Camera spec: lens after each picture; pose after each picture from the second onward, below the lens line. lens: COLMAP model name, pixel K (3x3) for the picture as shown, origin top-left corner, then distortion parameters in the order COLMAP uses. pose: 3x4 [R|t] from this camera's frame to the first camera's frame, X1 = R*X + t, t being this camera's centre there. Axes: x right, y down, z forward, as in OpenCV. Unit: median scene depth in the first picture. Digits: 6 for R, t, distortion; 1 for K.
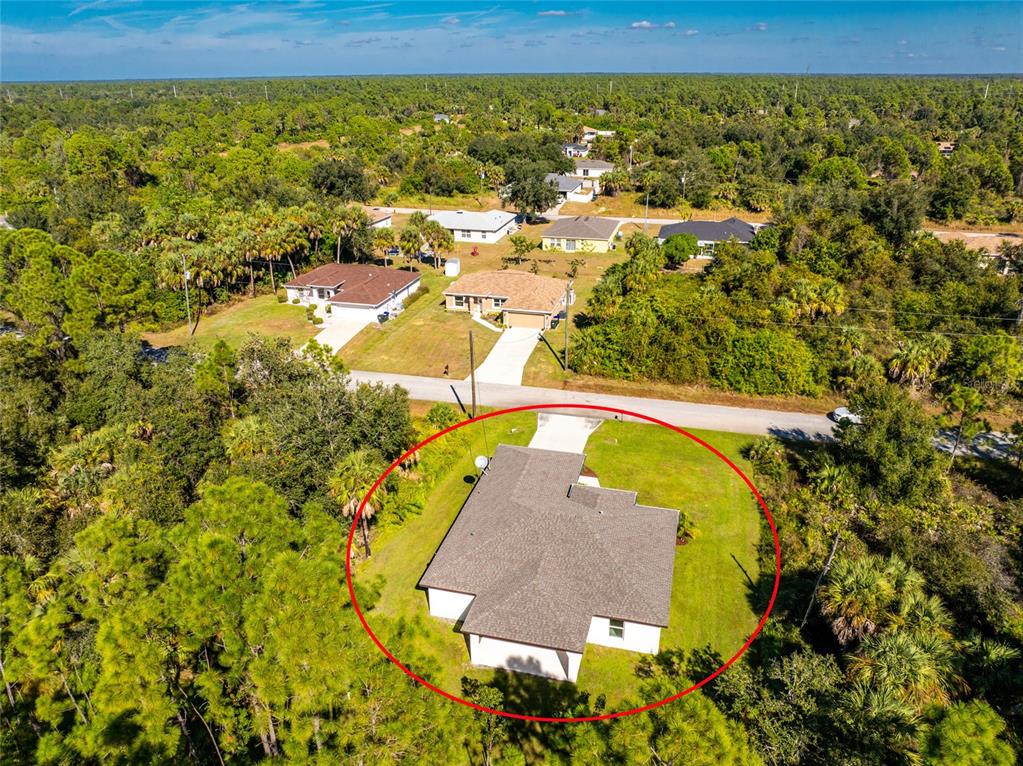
lens RADIAL K [[717.9, 0, 511.5], [0, 717.9, 383.0], [0, 0, 1]] dist [-0.025408, -0.011887]
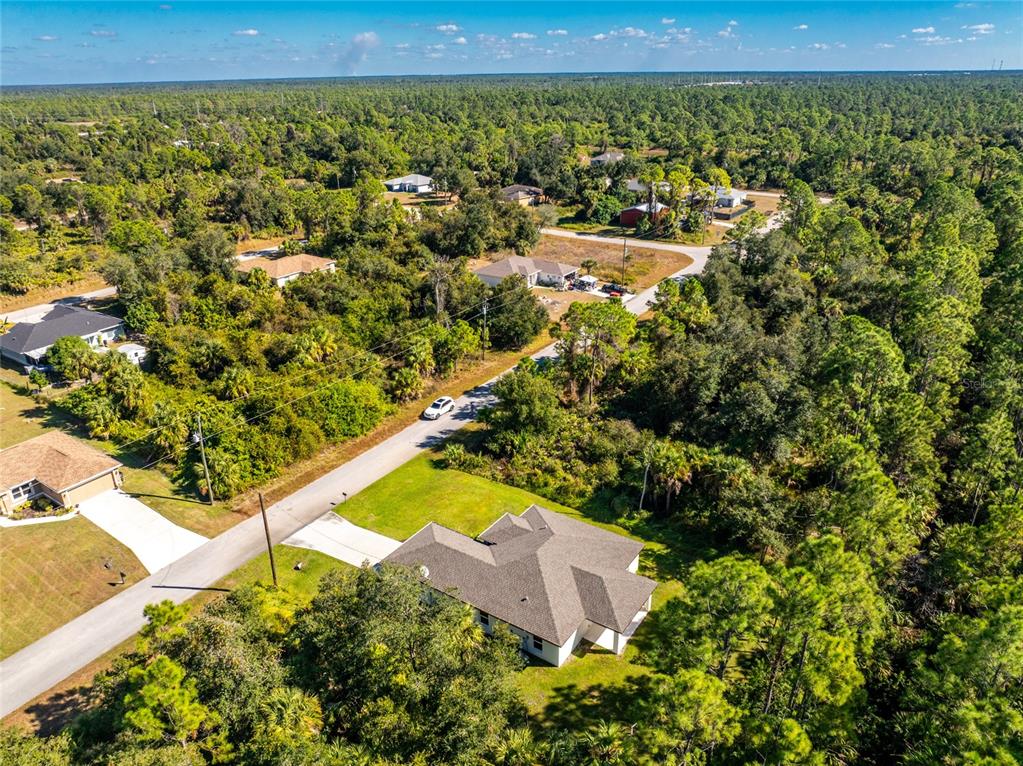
lens RADIAL K [[717.9, 0, 511.5], [0, 717.9, 383.0], [0, 0, 1]] dist [-0.025408, -0.011887]
pose [[0.331697, -0.374049, 0.866063, -0.421630], [0.385040, 0.891768, 0.237683, -0.178812], [-0.861232, 0.254630, 0.439821, 0.170648]]
